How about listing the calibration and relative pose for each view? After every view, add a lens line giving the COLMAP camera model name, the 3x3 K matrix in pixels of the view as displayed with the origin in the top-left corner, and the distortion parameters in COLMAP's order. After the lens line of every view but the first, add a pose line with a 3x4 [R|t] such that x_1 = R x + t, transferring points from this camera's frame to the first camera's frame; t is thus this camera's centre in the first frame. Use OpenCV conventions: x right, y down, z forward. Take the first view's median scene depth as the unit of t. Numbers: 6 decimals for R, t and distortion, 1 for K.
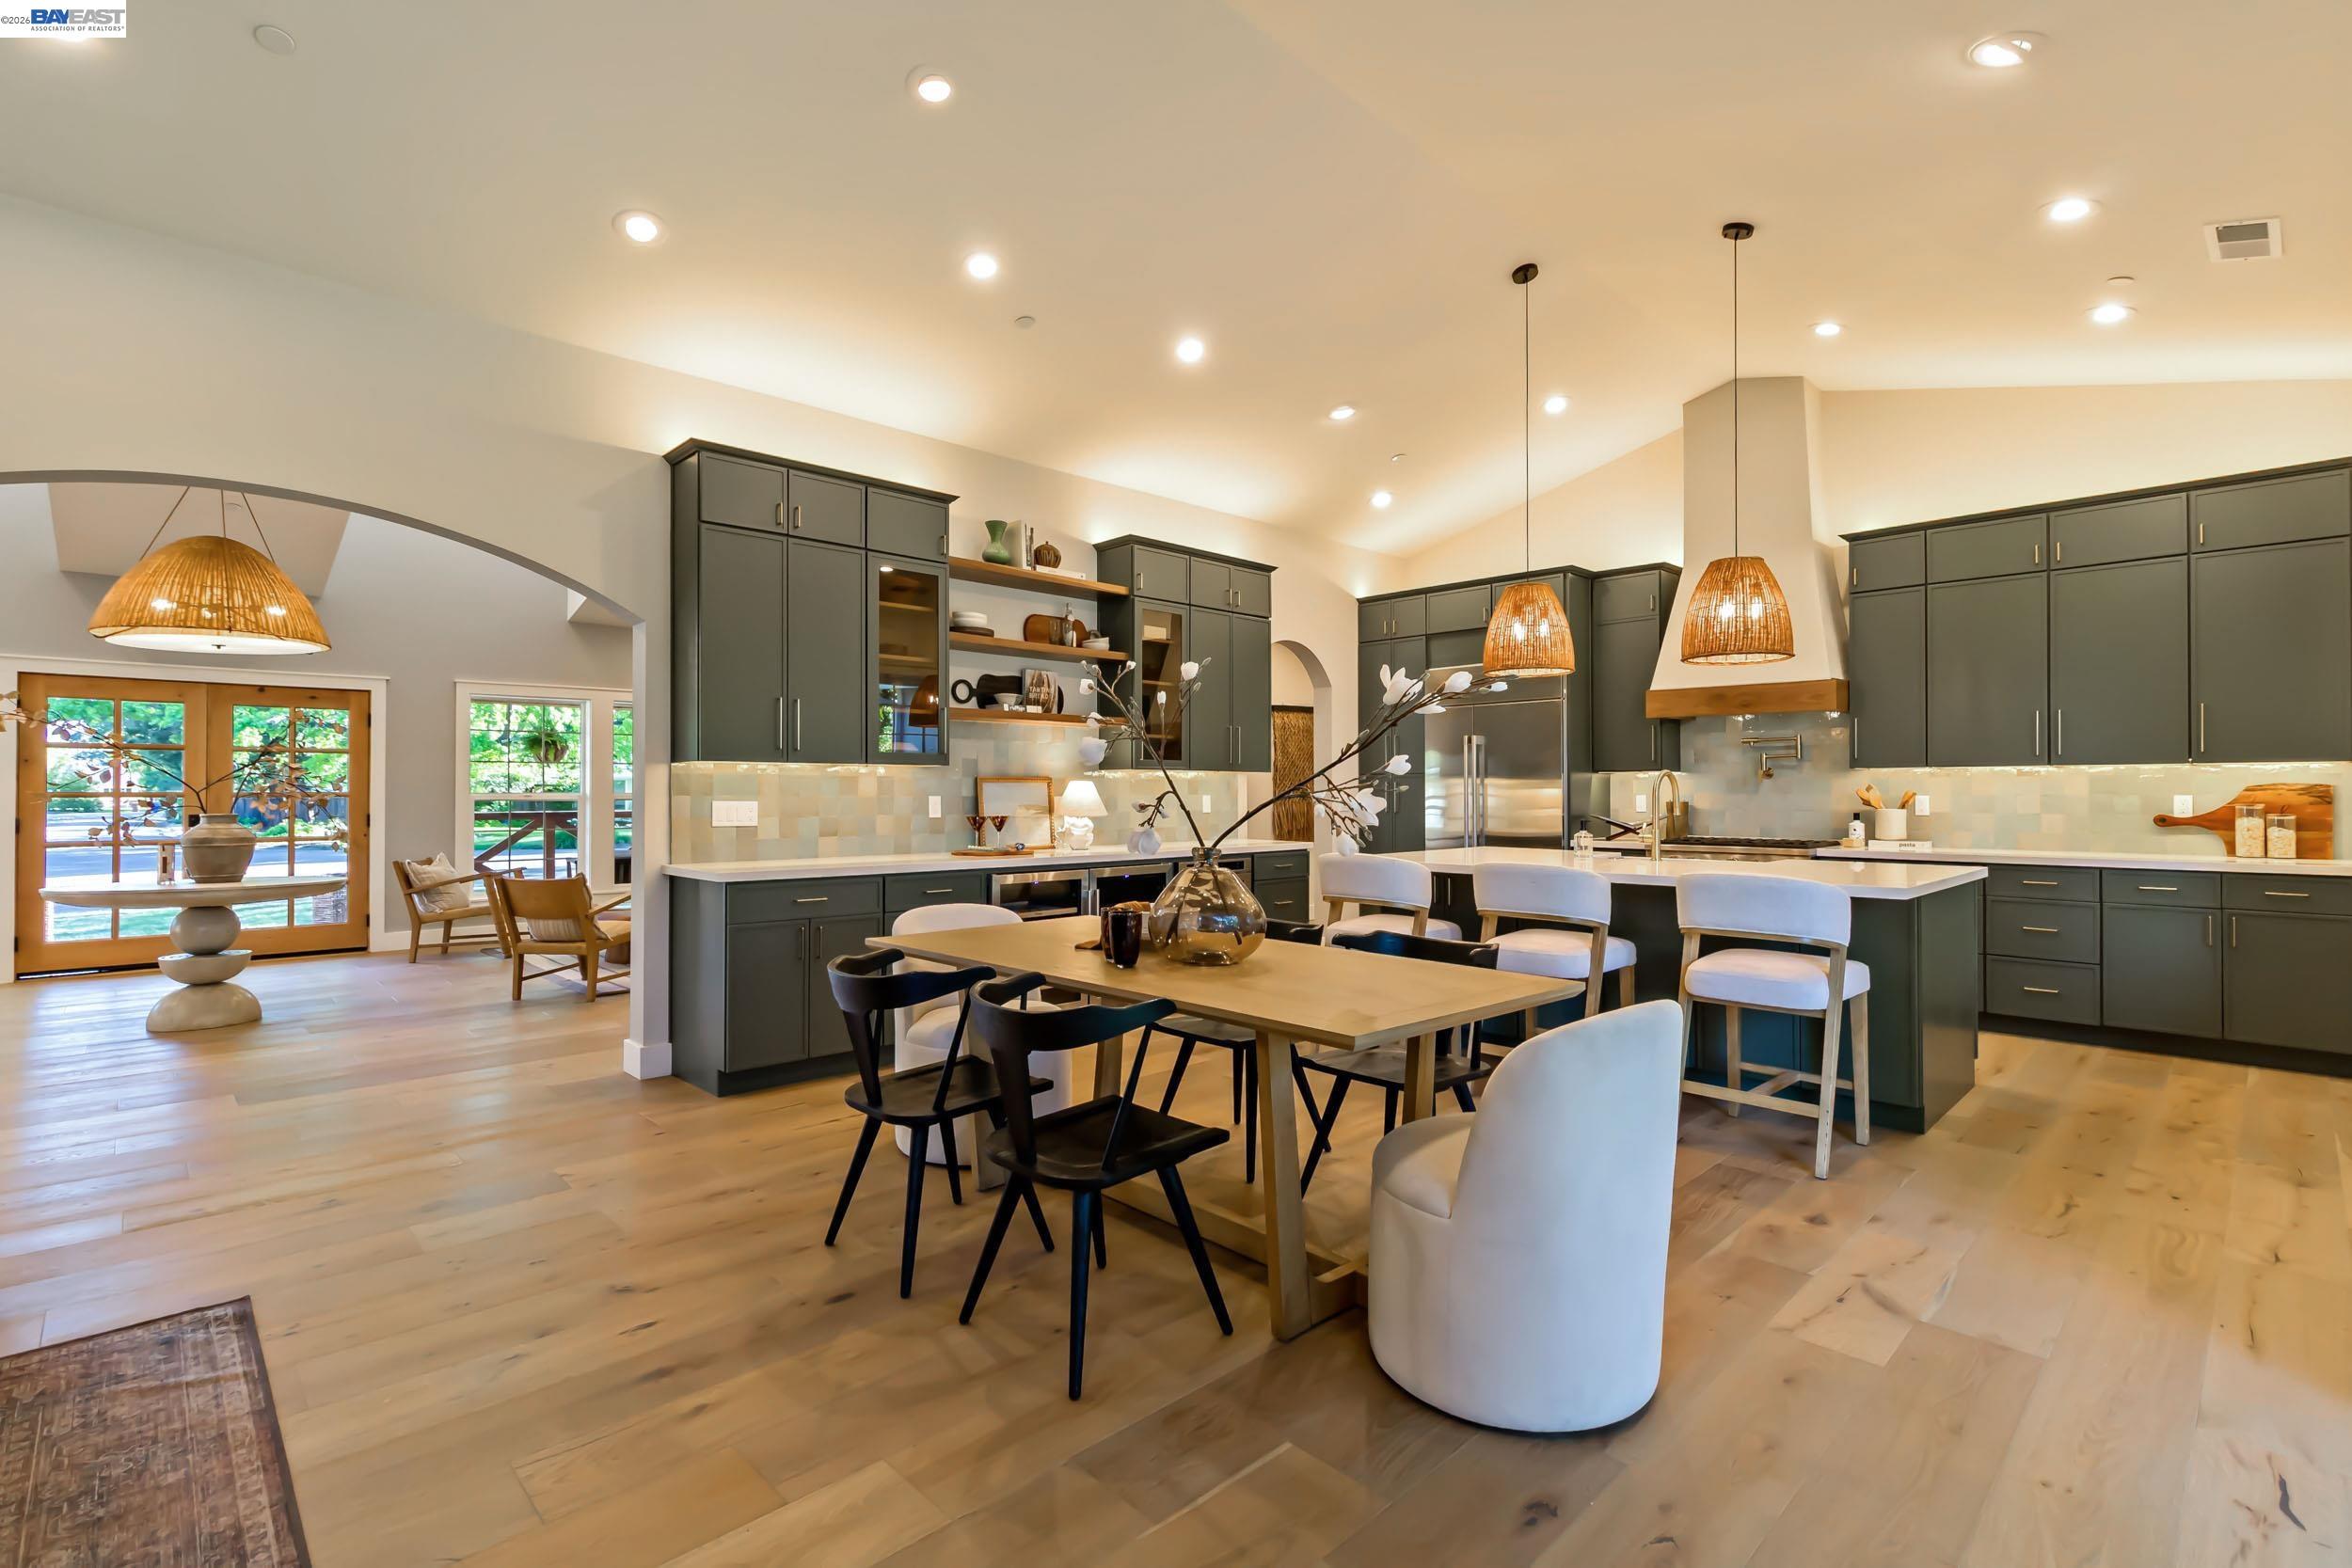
lens RADIAL K [[1087.0, 0, 1183.3], [0, 1087.0, 786.4], [0, 0, 1]] dist [0.000849, 0.000691]
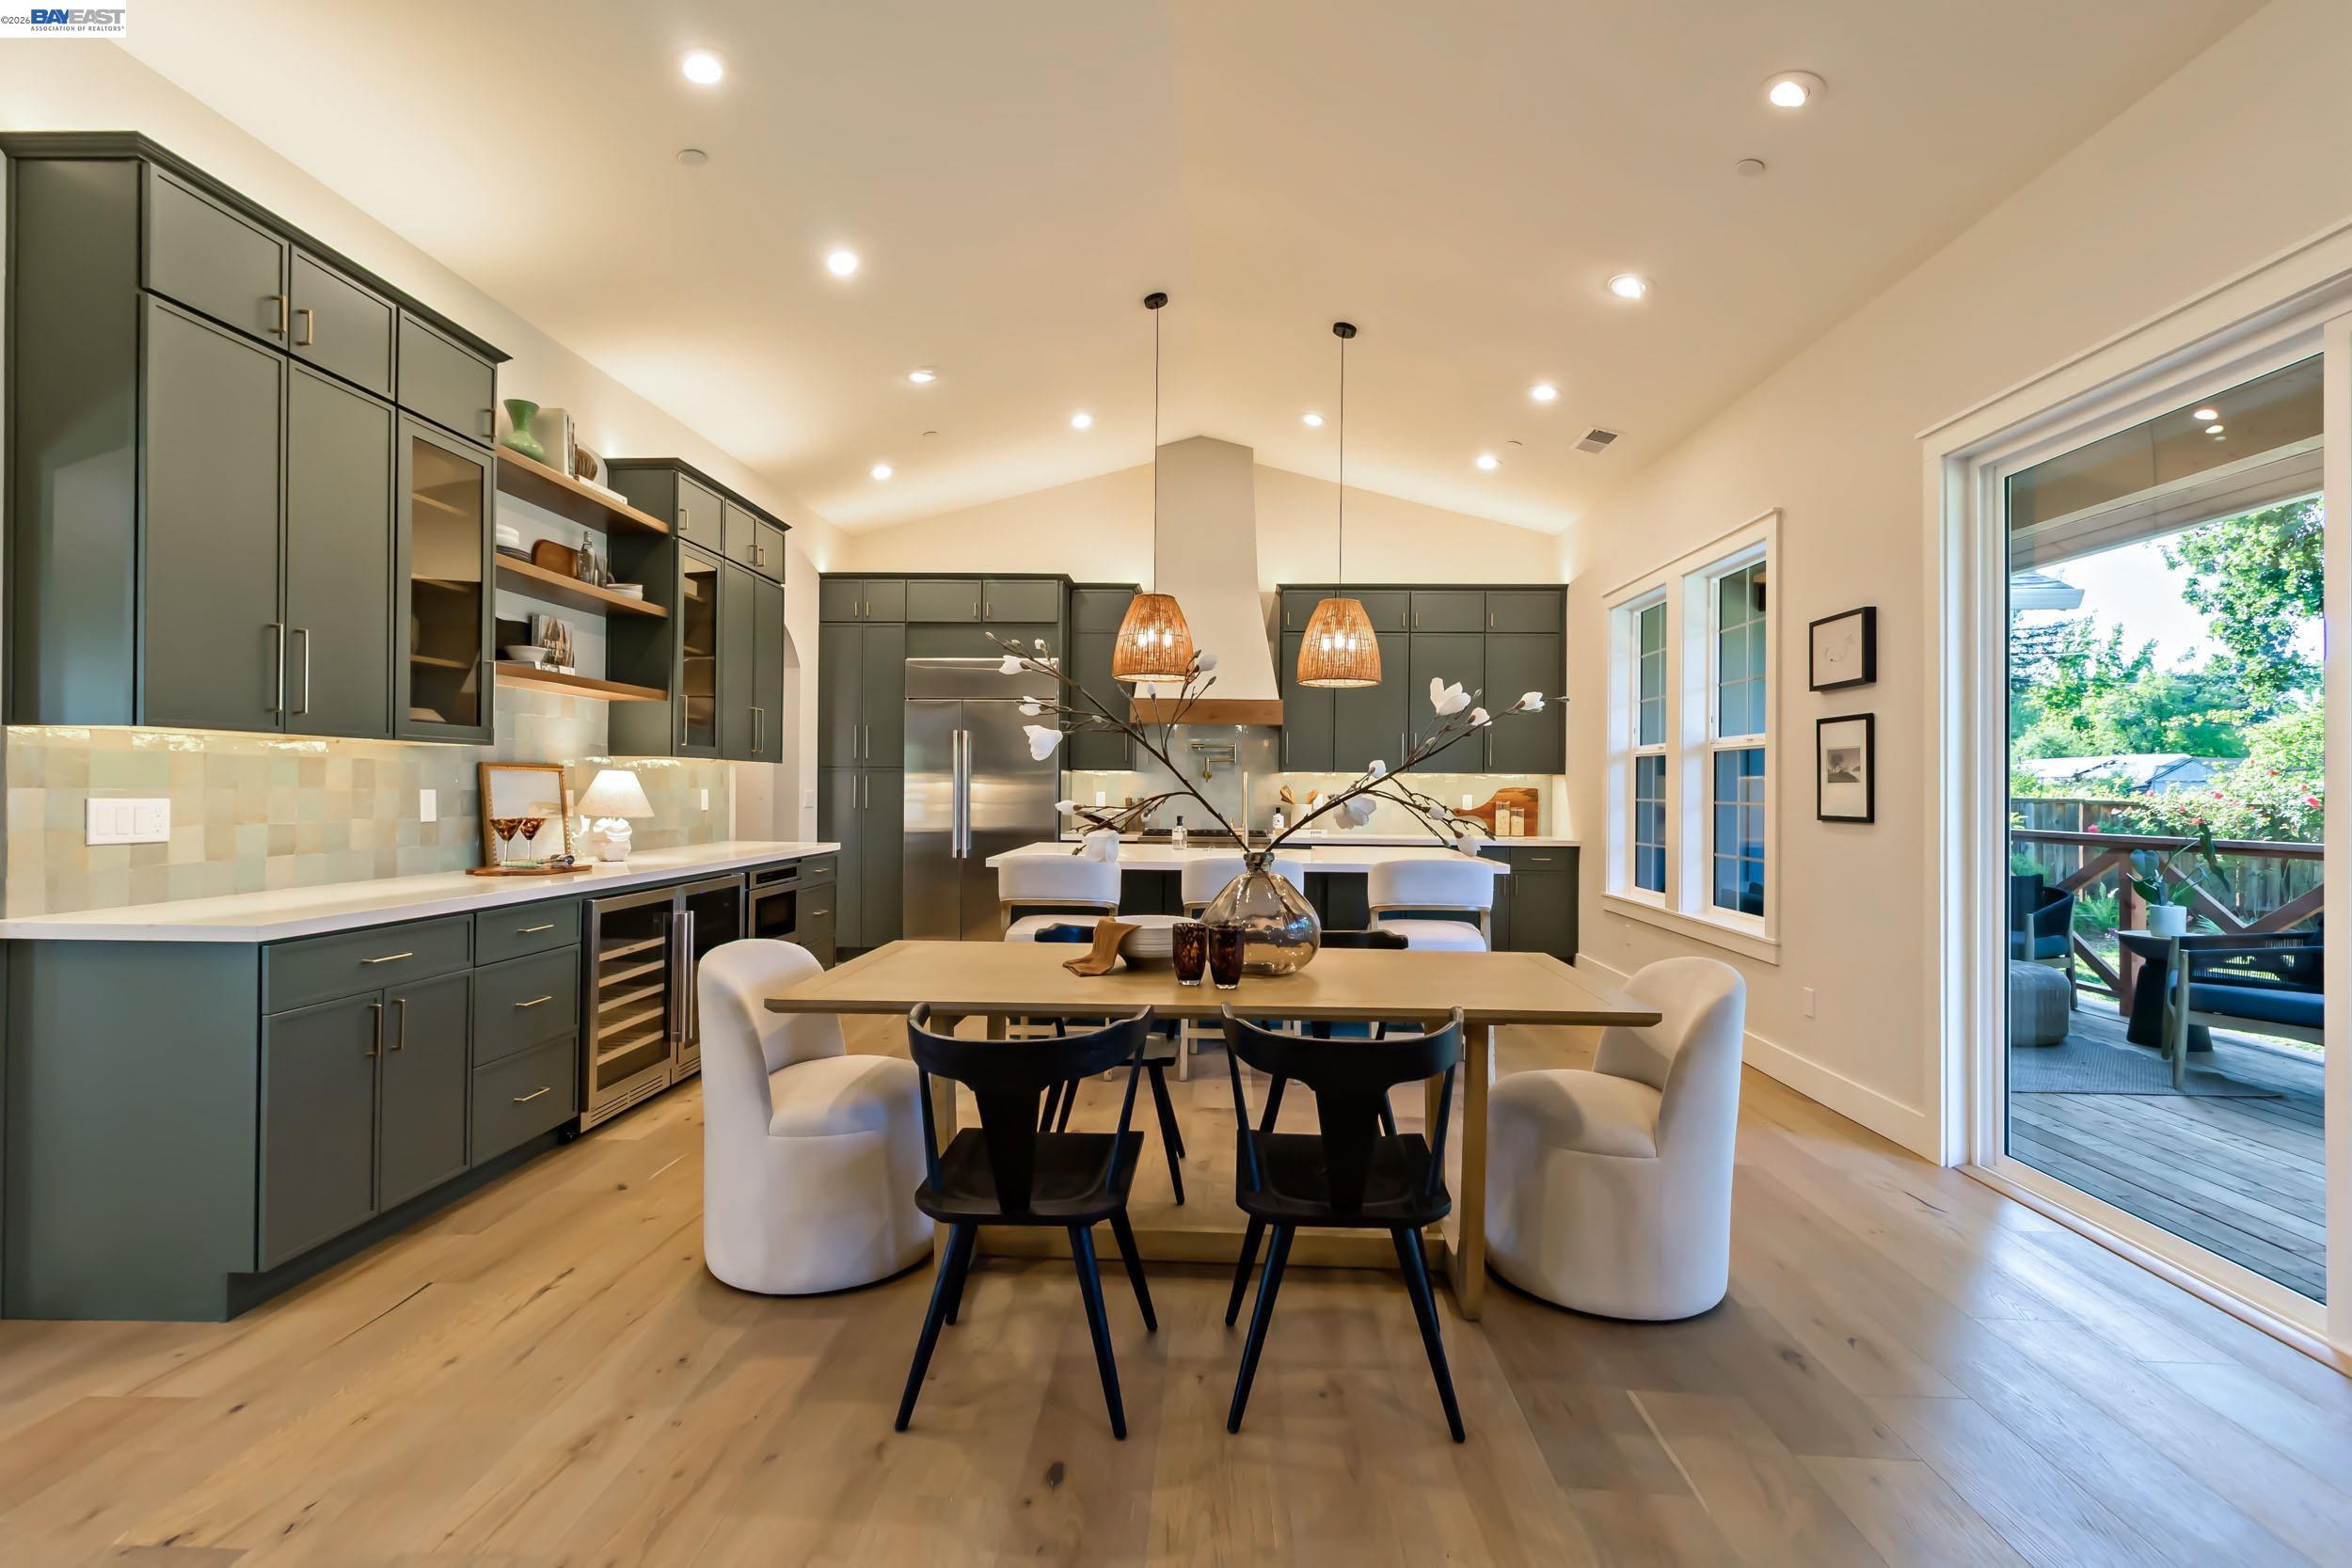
lens RADIAL K [[1087.0, 0, 1197.2], [0, 1087.0, 788.1], [0, 0, 1]] dist [0.000849, 0.000691]
pose [[0.716612, 0.007509, 0.697432, -0.347197], [-0.014141, 0.999893, 0.003764, -0.001352], [-0.697329, -0.012560, 0.716641, 0.183598]]
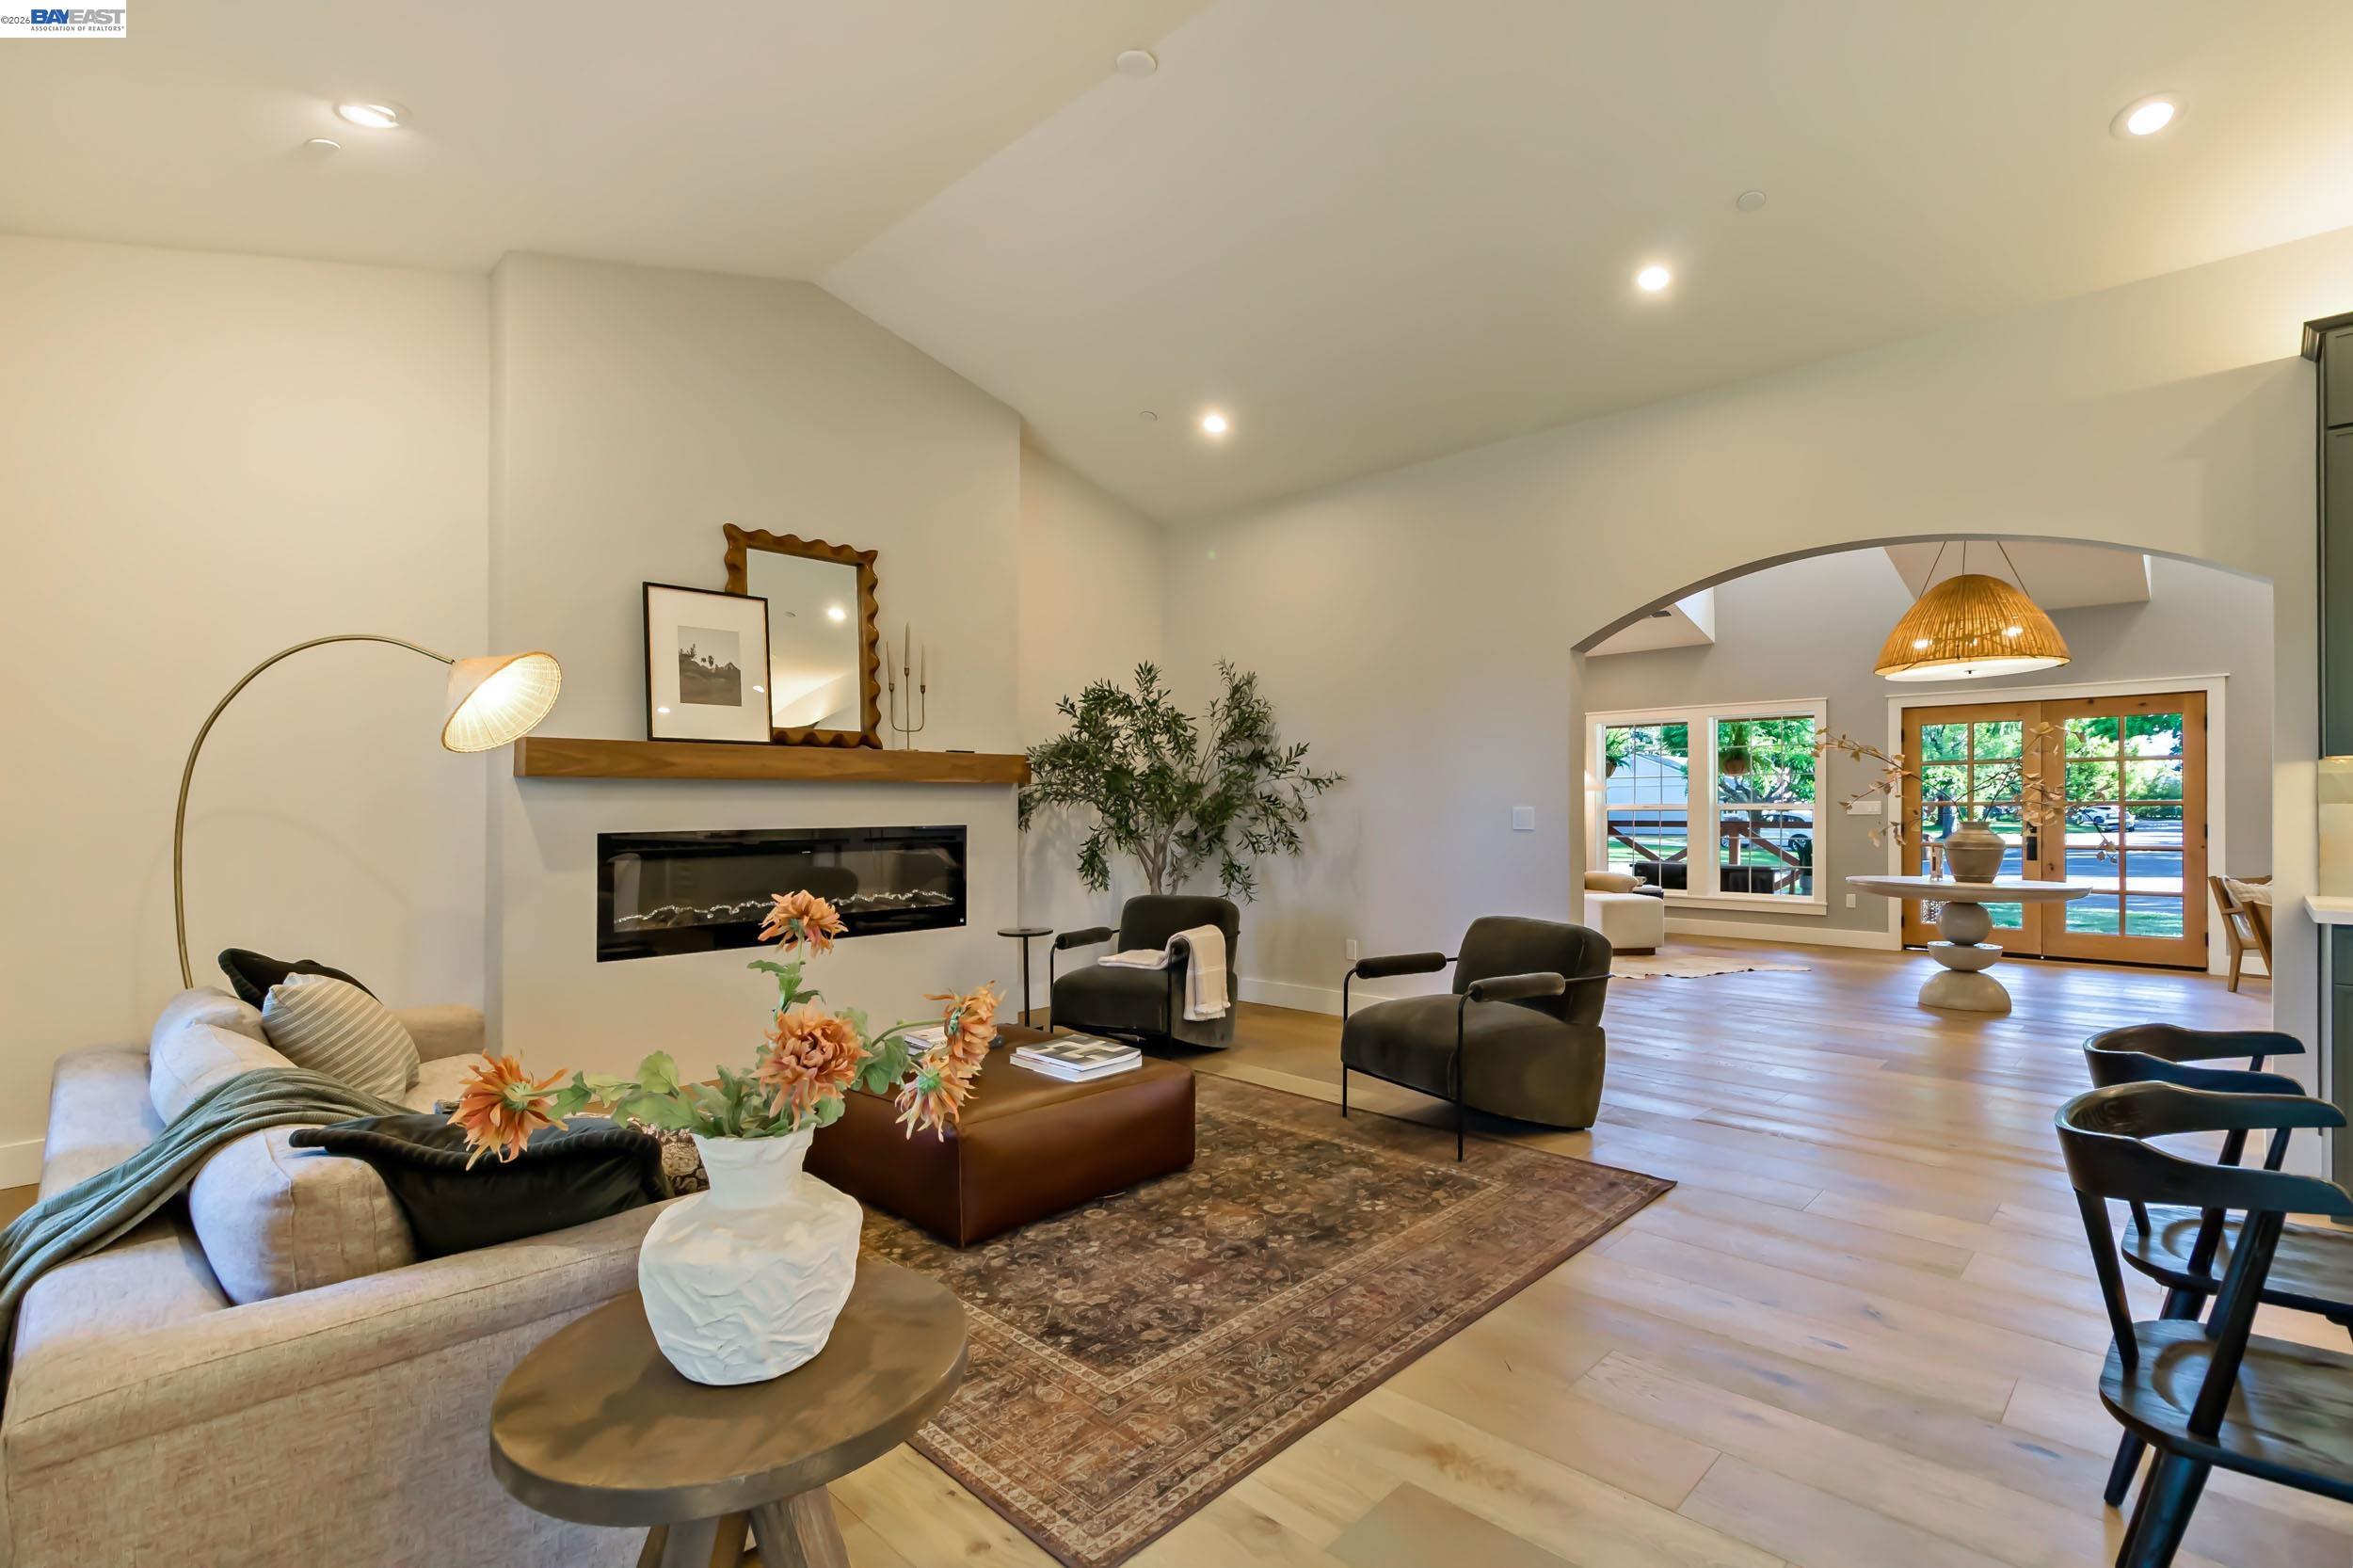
lens RADIAL K [[1087.5, 0, 1218.1], [0, 1087.5, 798.3], [0, 0, 1]] dist [0.000849, 0.000691]
pose [[0.044059, -0.005621, -0.999013, 0.196017], [0.009312, 0.999943, -0.005215, 0.000233], [0.998986, -0.009073, 0.044109, 0.167941]]
